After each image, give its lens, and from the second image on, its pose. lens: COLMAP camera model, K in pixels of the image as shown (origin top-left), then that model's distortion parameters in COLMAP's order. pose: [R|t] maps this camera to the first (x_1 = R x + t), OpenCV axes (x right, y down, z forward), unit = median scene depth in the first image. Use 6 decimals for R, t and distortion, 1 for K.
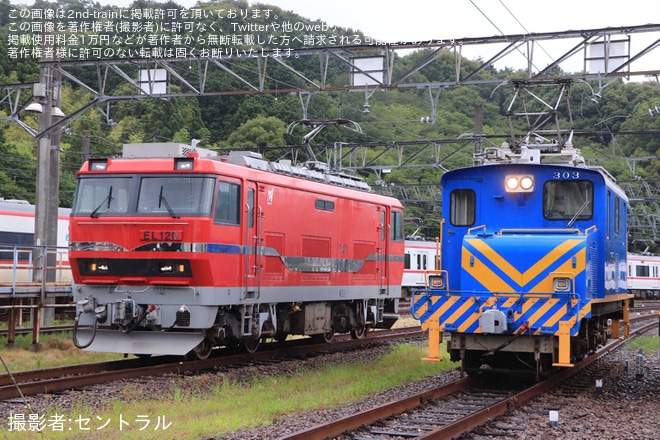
lens RADIAL K [[1262.8, 0, 326.6], [0, 1262.8, 226.3], [0, 0, 1]] dist [0.252356, 0.223575]
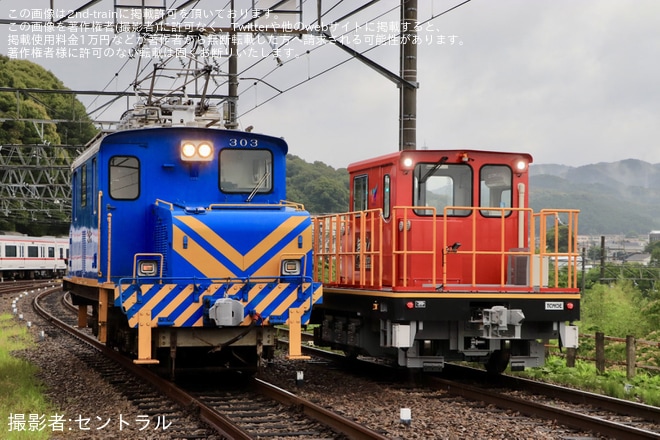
lens RADIAL K [[1456.6, 0, 329.1], [0, 1456.6, 219.4], [0, 0, 1]] dist [0.385579, 0.281731]
pose [[0.852051, -0.003532, 0.523448, -0.271833], [-0.003434, 0.999918, 0.012335, 0.000089], [-0.523448, -0.012308, 0.851969, 0.104283]]
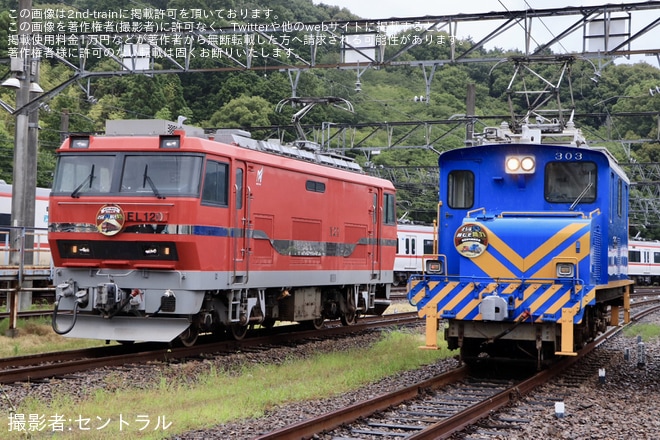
lens RADIAL K [[1289.9, 0, 330.0], [0, 1289.9, 220.0], [0, 0, 1]] dist [0.226714, 0.192014]
pose [[0.999864, 0.005628, 0.015494, -0.006389], [-0.005753, 0.999951, 0.008061, 0.001074], [-0.015448, -0.008149, 0.999847, 0.021379]]
